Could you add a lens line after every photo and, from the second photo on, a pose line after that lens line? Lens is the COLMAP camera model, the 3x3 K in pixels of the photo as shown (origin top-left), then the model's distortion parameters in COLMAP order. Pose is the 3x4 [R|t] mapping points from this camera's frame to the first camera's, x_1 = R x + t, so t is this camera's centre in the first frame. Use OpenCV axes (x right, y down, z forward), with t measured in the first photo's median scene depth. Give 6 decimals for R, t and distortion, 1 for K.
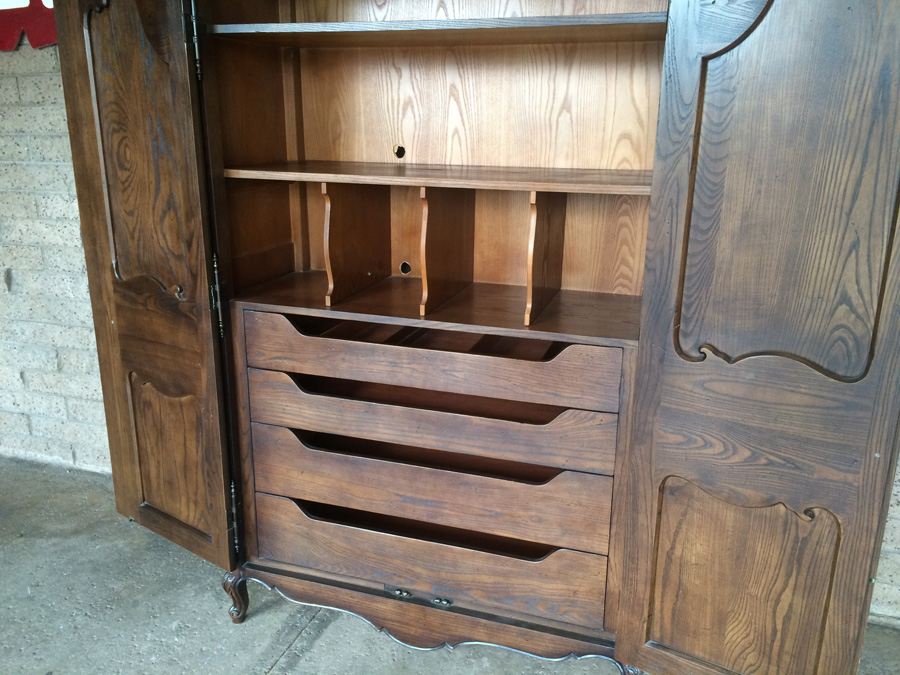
lens RADIAL K [[768.6, 0, 452.0], [0, 768.6, 334.6], [0, 0, 1]] dist [0.082747, -0.110443]
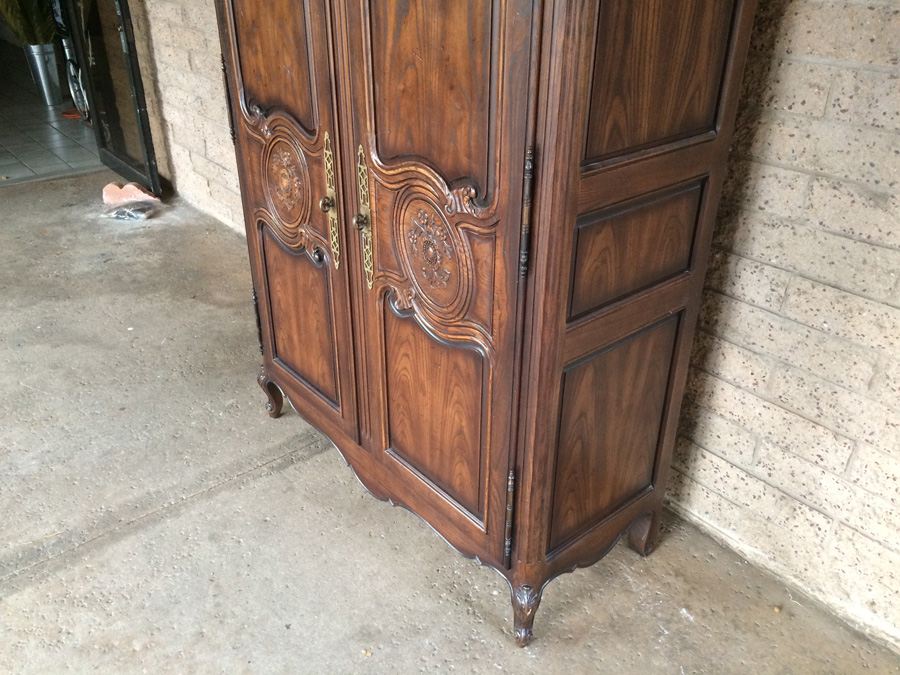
lens RADIAL K [[768.6, 0, 451.3], [0, 768.6, 336.9], [0, 0, 1]] dist [0.082747, -0.110443]
pose [[0.854654, 0.249271, -0.455445, 0.407111], [-0.145039, 0.956912, 0.251562, -0.045692], [0.498528, -0.148941, 0.853983, 0.222584]]
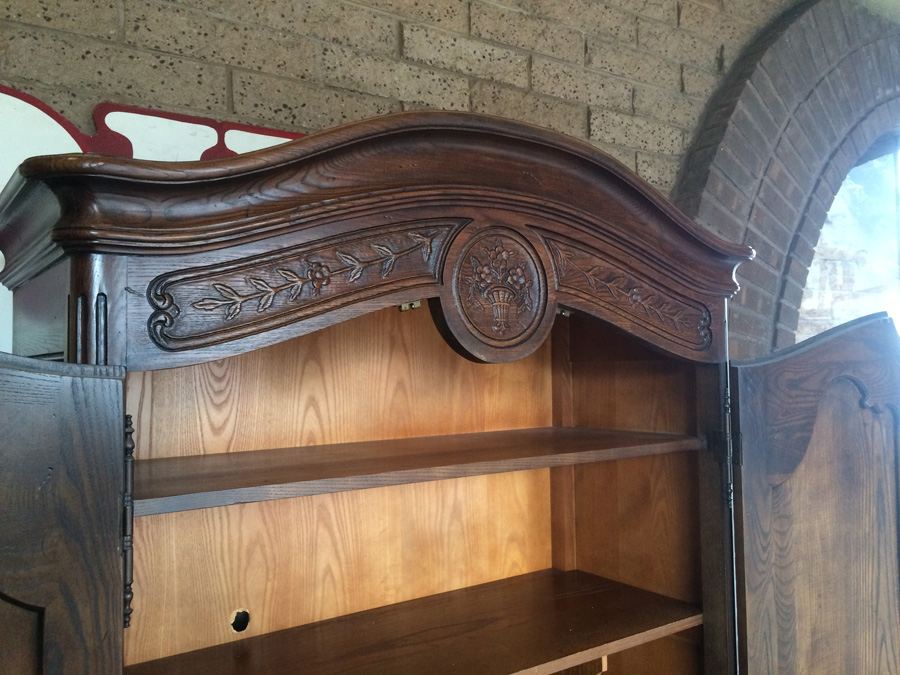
lens RADIAL K [[768.6, 0, 457.3], [0, 768.6, 333.4], [0, 0, 1]] dist [0.082747, -0.110443]
pose [[0.570799, 0.022040, 0.820794, -0.474437], [0.249407, 0.947754, -0.198892, -0.283626], [-0.782295, 0.318239, 0.535480, 0.453954]]
